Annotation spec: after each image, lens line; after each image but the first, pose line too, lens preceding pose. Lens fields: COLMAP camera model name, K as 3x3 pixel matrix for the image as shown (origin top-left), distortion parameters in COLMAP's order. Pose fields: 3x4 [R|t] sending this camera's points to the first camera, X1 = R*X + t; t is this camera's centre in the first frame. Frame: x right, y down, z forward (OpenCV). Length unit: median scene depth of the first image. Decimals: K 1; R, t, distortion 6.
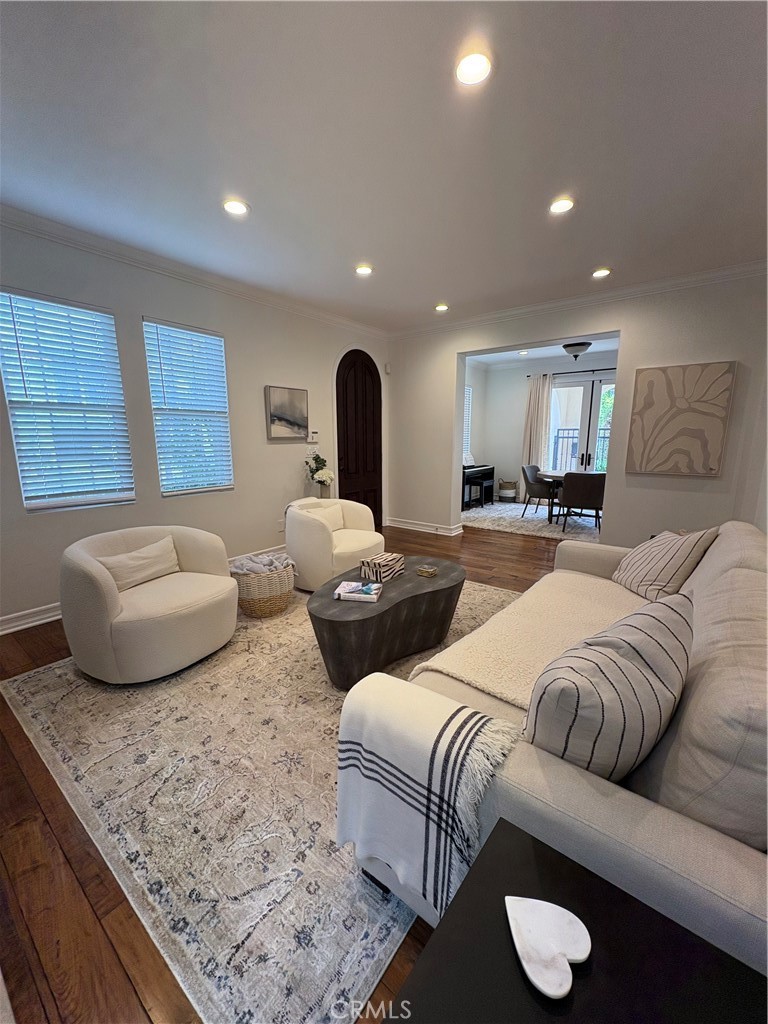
lens RADIAL K [[406.5, 0, 383.1], [0, 406.5, 514.9], [0, 0, 1]] dist [-0.003881, 0.000452]
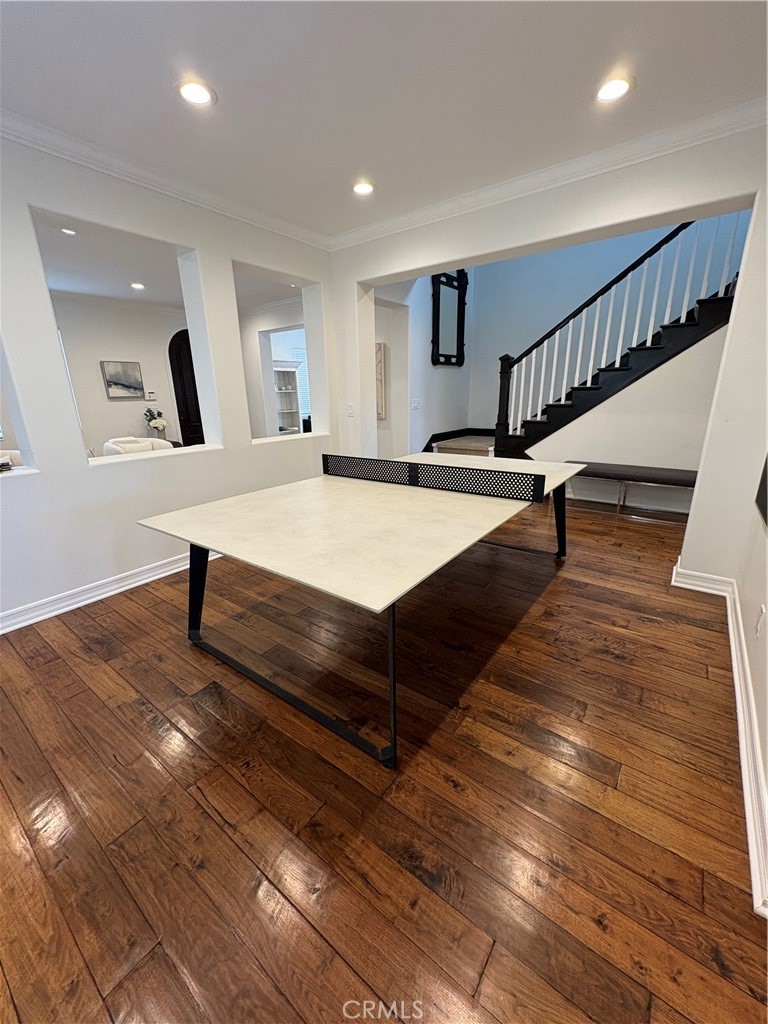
lens RADIAL K [[406.5, 0, 384.6], [0, 406.5, 511.8], [0, 0, 1]] dist [-0.003881, 0.000452]
pose [[0.999847, -0.016562, 0.005572, 0.666554], [0.015922, 0.994857, 0.100034, 0.086643], [-0.007200, -0.099930, 0.994968, -0.481773]]
